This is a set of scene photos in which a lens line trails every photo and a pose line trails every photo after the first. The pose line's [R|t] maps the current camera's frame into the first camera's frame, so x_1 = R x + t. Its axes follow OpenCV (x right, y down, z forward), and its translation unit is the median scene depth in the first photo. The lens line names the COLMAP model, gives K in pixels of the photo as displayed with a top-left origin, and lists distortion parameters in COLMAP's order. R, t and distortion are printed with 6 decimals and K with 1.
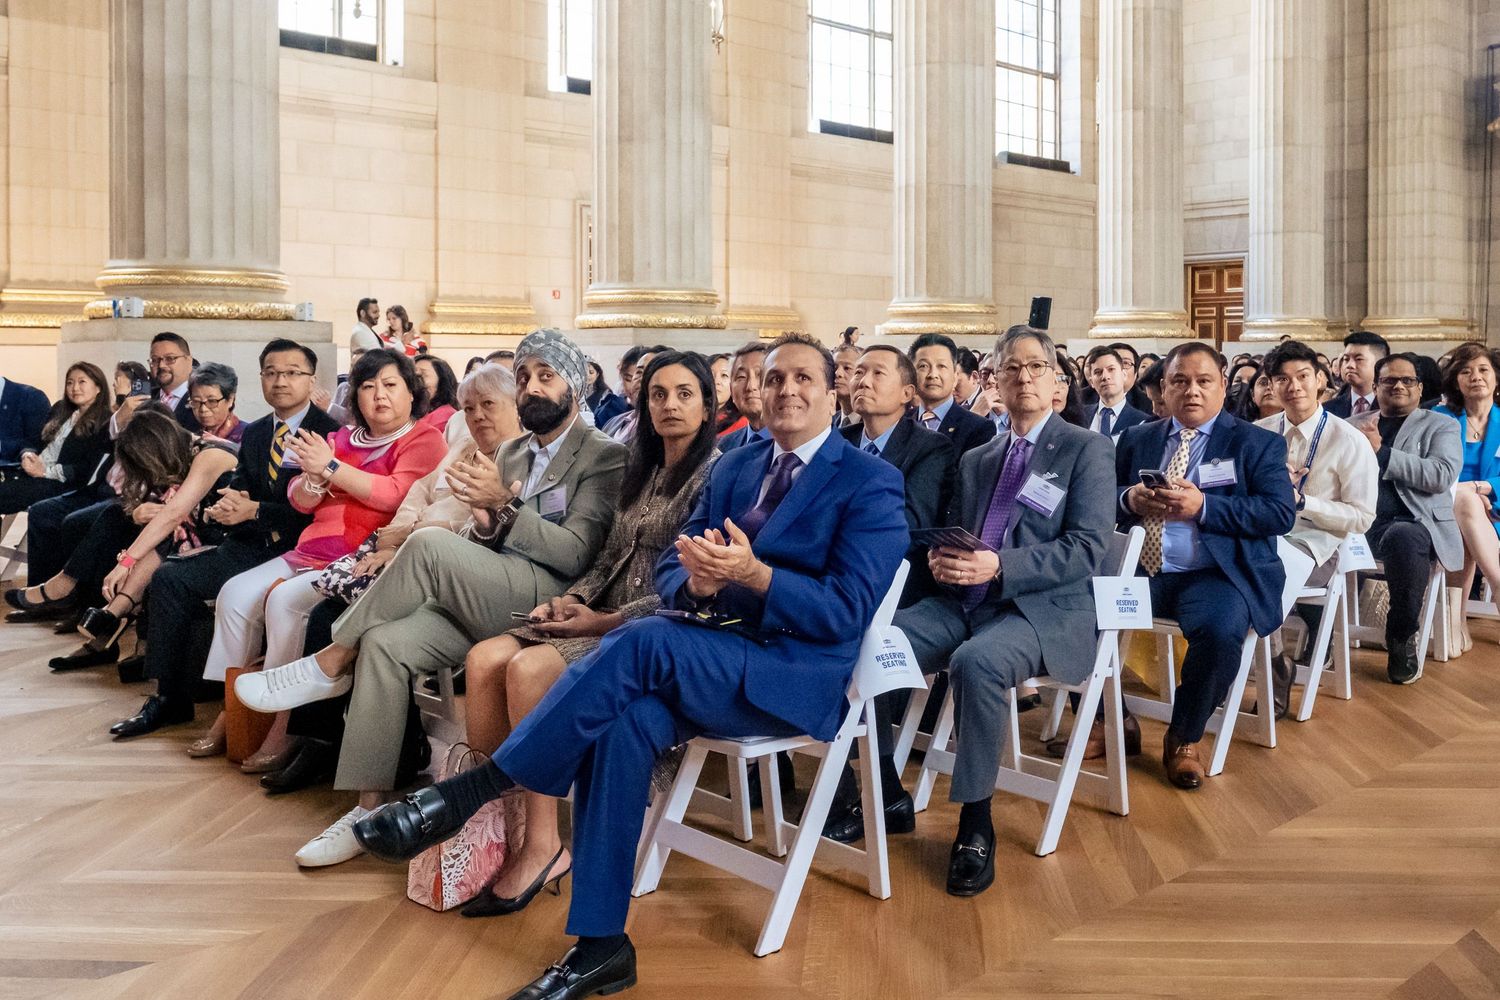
lens RADIAL K [[1320.5, 0, 865.1], [0, 1320.5, 378.8], [0, 0, 1]] dist [-0.011613, 0.009688]
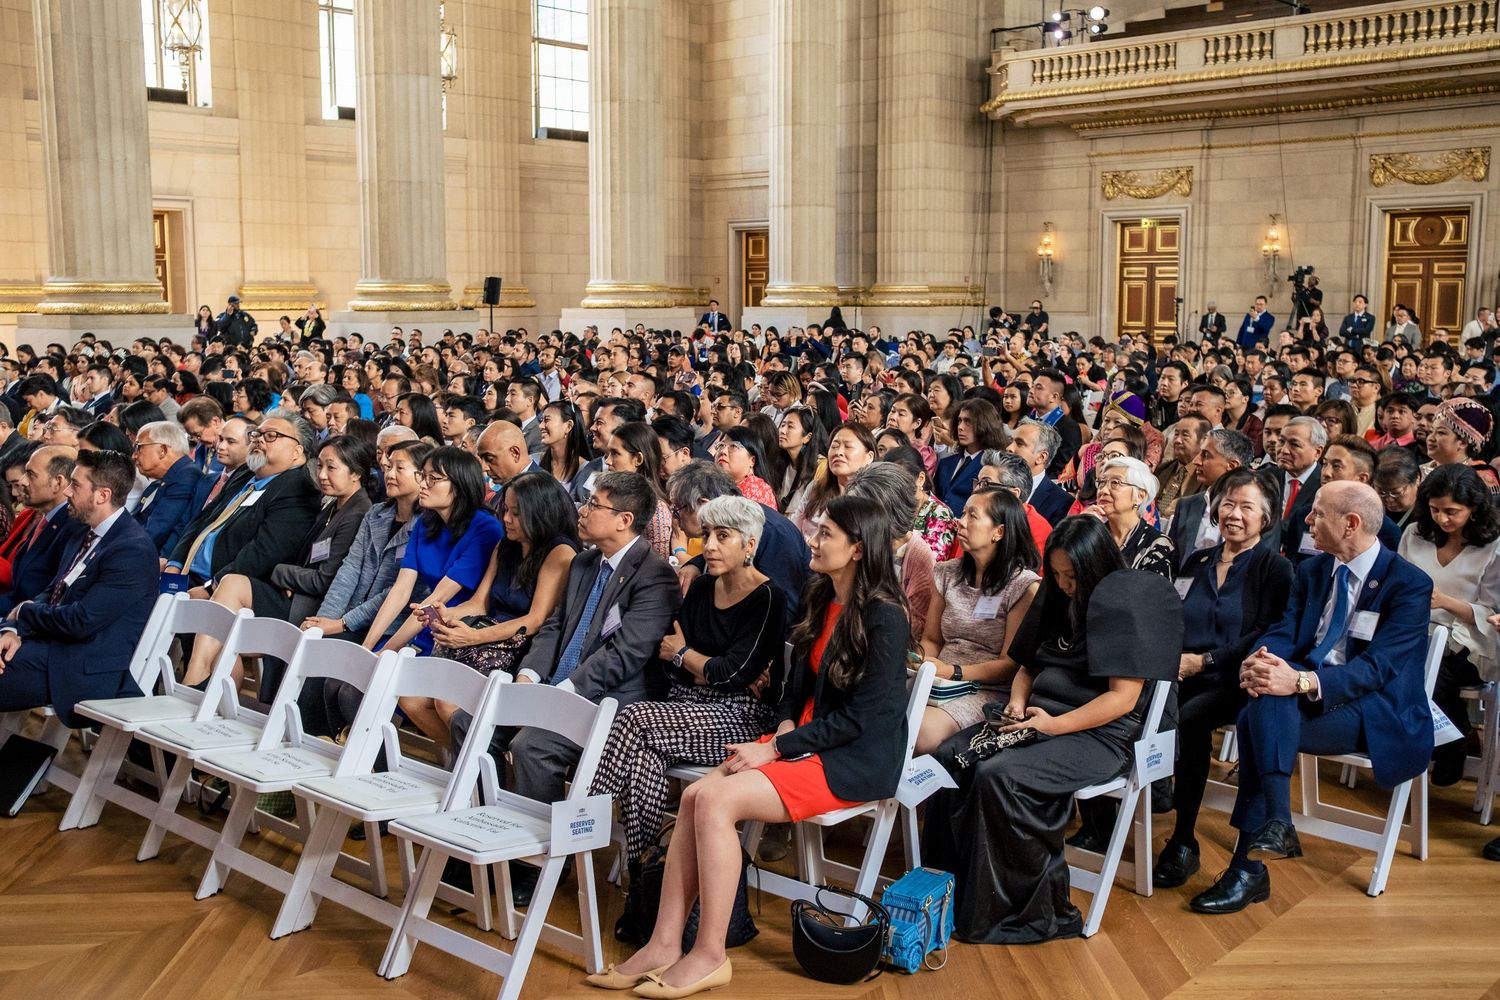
lens RADIAL K [[1496.9, 0, 744.2], [0, 1496.9, 491.3], [0, 0, 1]] dist [-0.074749, 0.172483]
pose [[0.998890, -0.008174, 0.046385, 0.247738], [0.002863, 0.993541, 0.113437, -0.019487], [-0.047013, -0.113178, 0.992462, -0.276677]]
